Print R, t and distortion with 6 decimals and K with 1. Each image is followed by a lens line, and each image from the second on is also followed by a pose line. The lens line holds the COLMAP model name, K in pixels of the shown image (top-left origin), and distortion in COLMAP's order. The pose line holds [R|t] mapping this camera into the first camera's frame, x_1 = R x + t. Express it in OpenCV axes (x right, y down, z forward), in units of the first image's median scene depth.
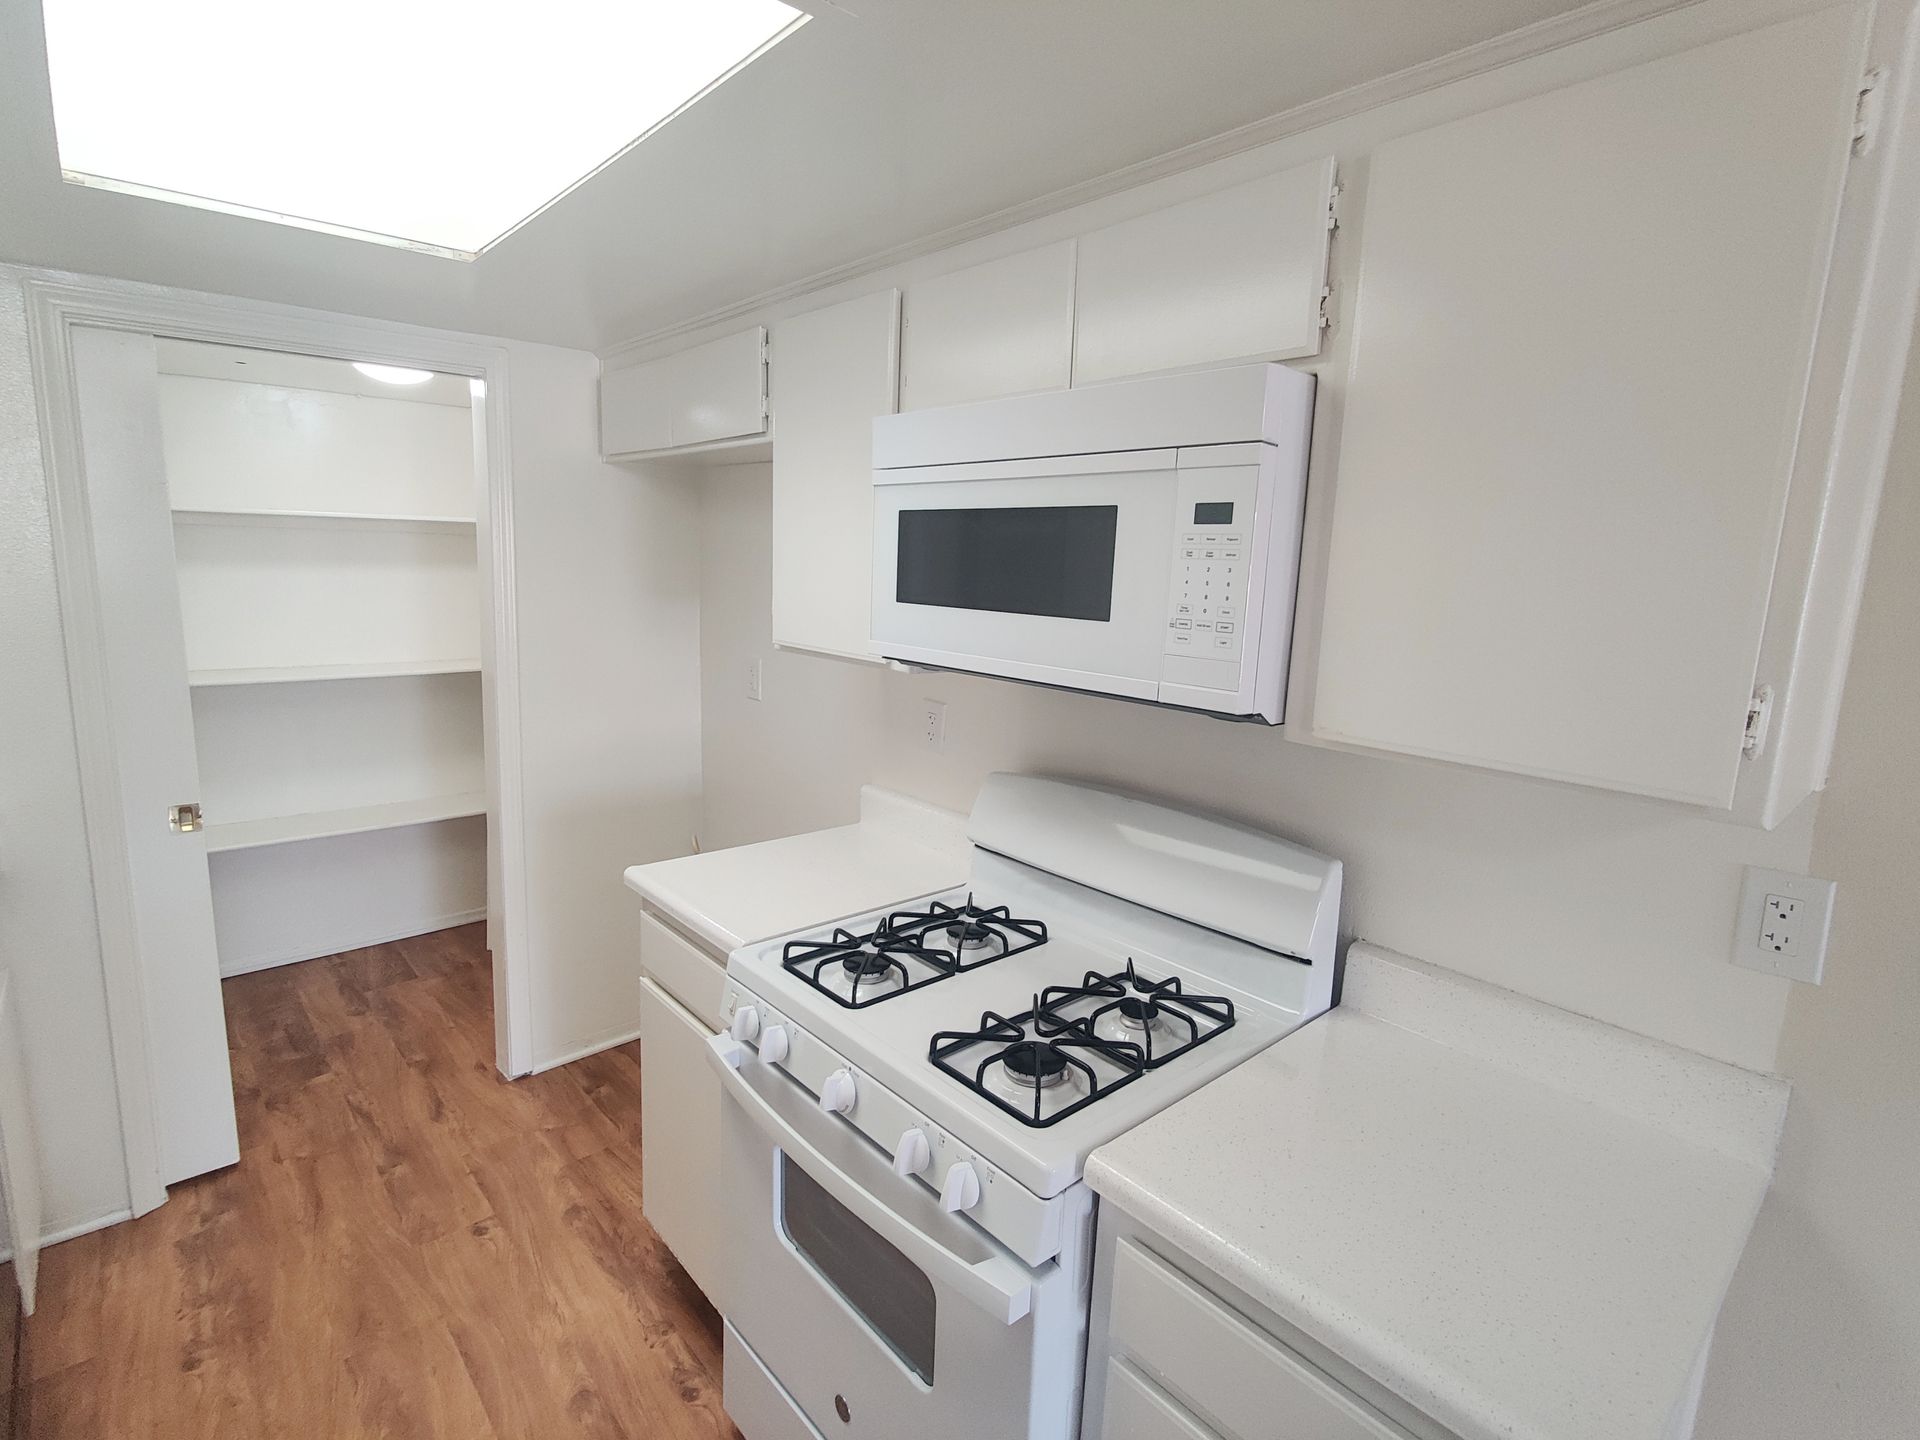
lens RADIAL K [[935.7, 0, 969.8], [0, 935.7, 724.8], [0, 0, 1]] dist [0.003994, -0.000282]
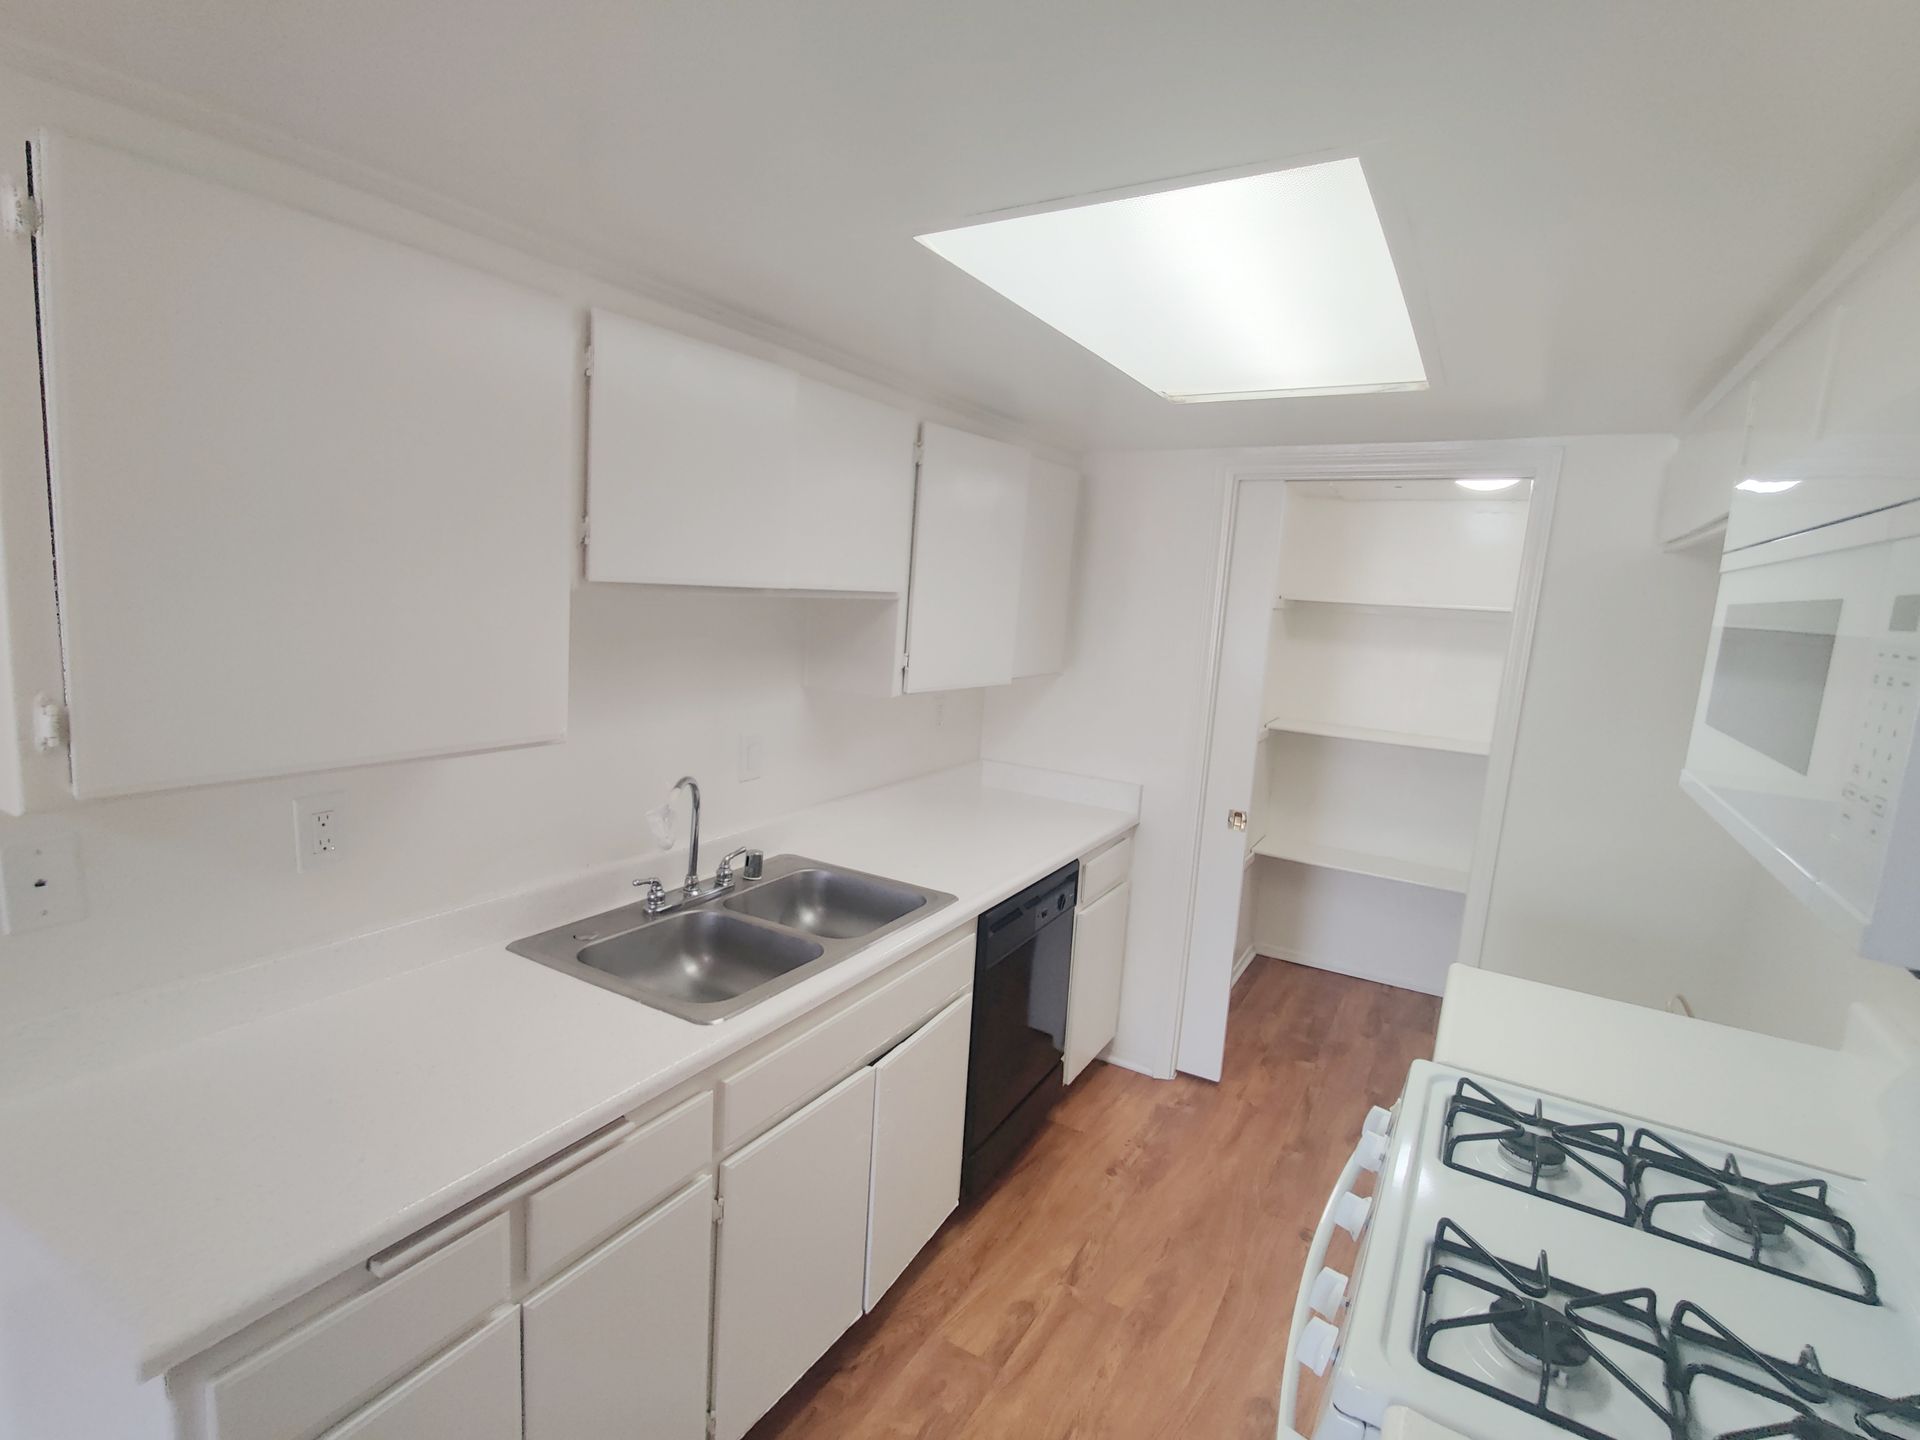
lens RADIAL K [[935.7, 0, 969.8], [0, 935.7, 724.8], [0, 0, 1]] dist [0.003994, -0.000282]
pose [[0.309454, 0.121471, -0.943124, 0.347601], [-0.212566, 0.975546, 0.055900, -0.036016], [0.926852, 0.183178, 0.327707, 0.152458]]
